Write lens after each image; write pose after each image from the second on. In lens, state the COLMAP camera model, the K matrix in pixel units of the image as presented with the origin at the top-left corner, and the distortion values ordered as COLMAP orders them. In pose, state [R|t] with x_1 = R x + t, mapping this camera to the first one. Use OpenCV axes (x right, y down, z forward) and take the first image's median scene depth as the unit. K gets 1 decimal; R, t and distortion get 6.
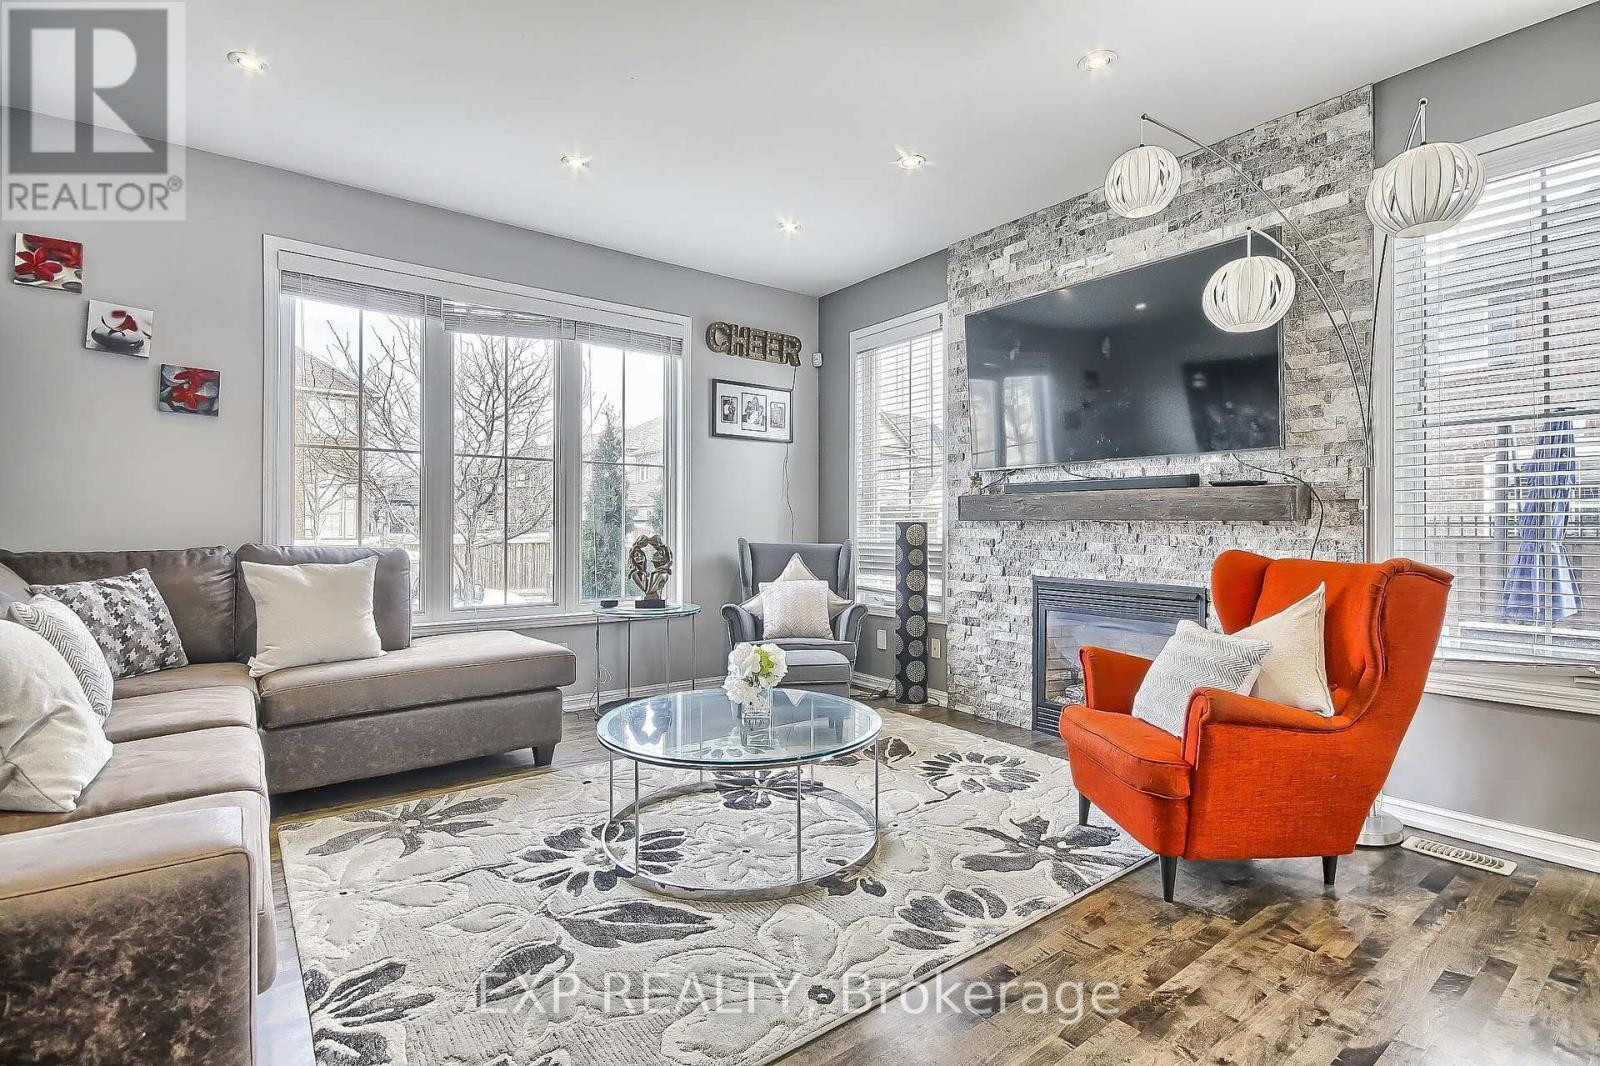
lens RADIAL K [[754.1, 0, 816.7], [0, 754.1, 532.0], [0, 0, 1]] dist [-0.001401, -0.002153]
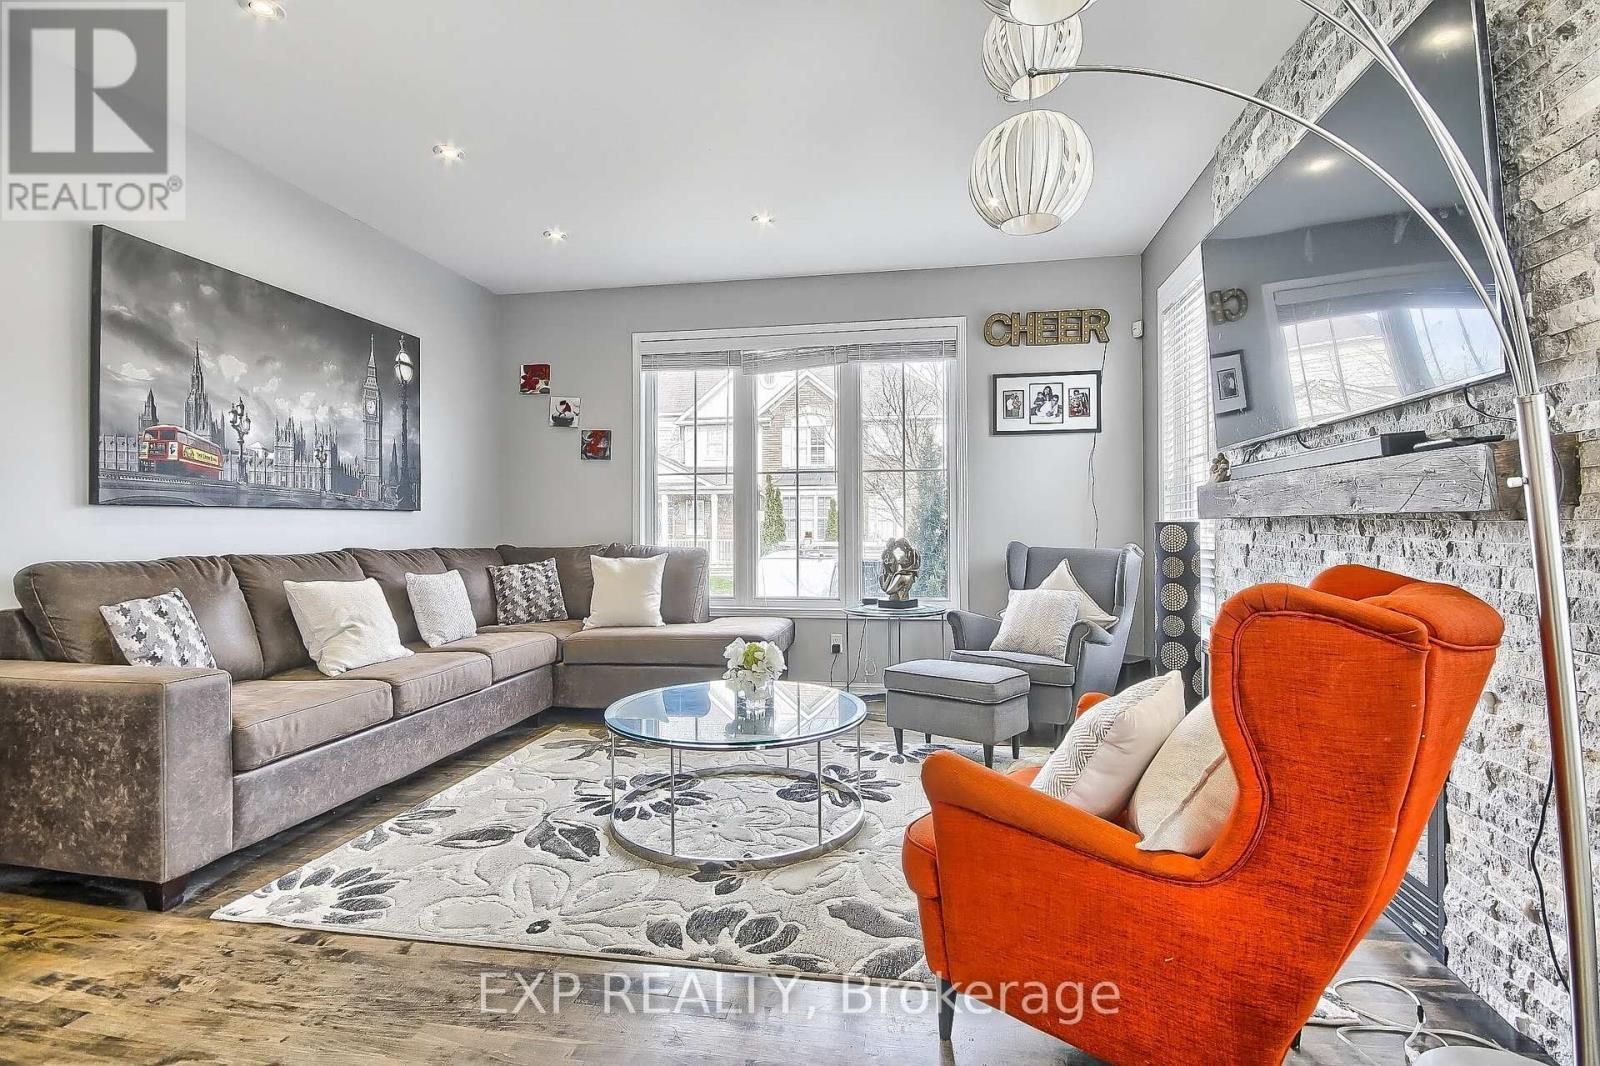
lens RADIAL K [[754.1, 0, 802.4], [0, 754.1, 534.1], [0, 0, 1]] dist [-0.001401, -0.002153]
pose [[0.672497, -0.002341, -0.740096, 0.667851], [0.001727, 0.999997, -0.001594, -0.000031], [0.740098, -0.000206, 0.672499, 0.293879]]
